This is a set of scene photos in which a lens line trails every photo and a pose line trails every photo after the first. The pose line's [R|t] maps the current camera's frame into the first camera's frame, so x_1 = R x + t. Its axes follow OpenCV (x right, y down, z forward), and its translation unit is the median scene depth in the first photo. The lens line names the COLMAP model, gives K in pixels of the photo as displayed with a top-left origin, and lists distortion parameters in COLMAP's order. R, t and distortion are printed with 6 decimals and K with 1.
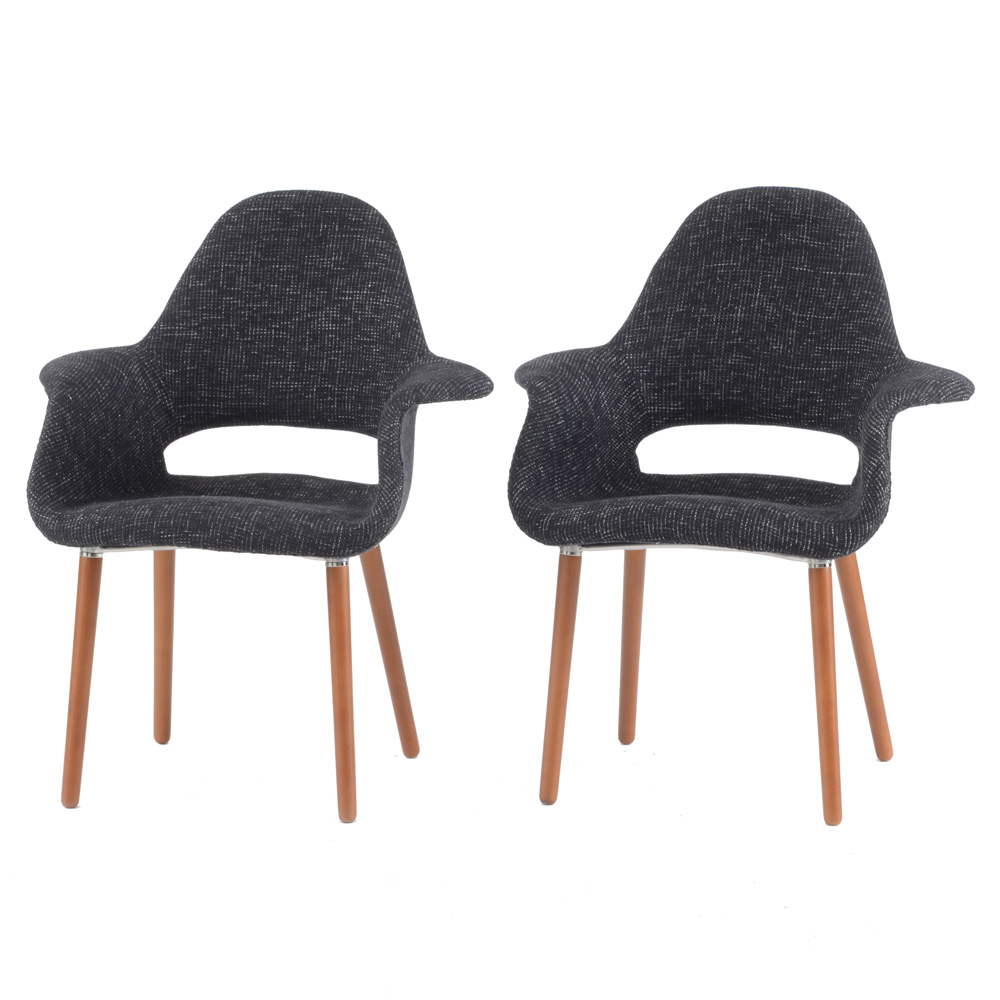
lens RADIAL K [[4215.1, 0, 500.4], [0, 4215.1, 498.2], [0, 0, 1]] dist [0.666353, 0.000000]
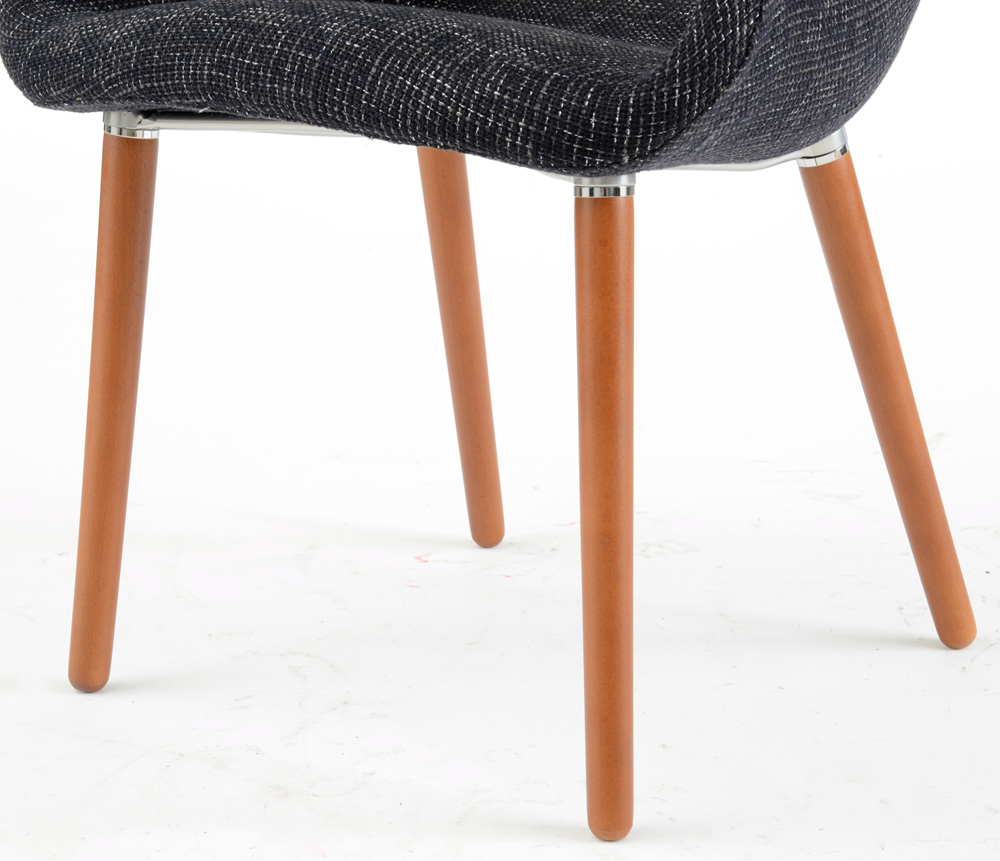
lens RADIAL K [[2938.8, 0, 520.3], [0, 2938.8, 414.0], [0, 0, 1]] dist [0.504605, 0.000000]
pose [[0.933107, 0.084460, -0.349539, 0.156102], [-0.053017, 0.993716, 0.098583, 0.009270], [0.355669, -0.073457, 0.931721, 0.698268]]
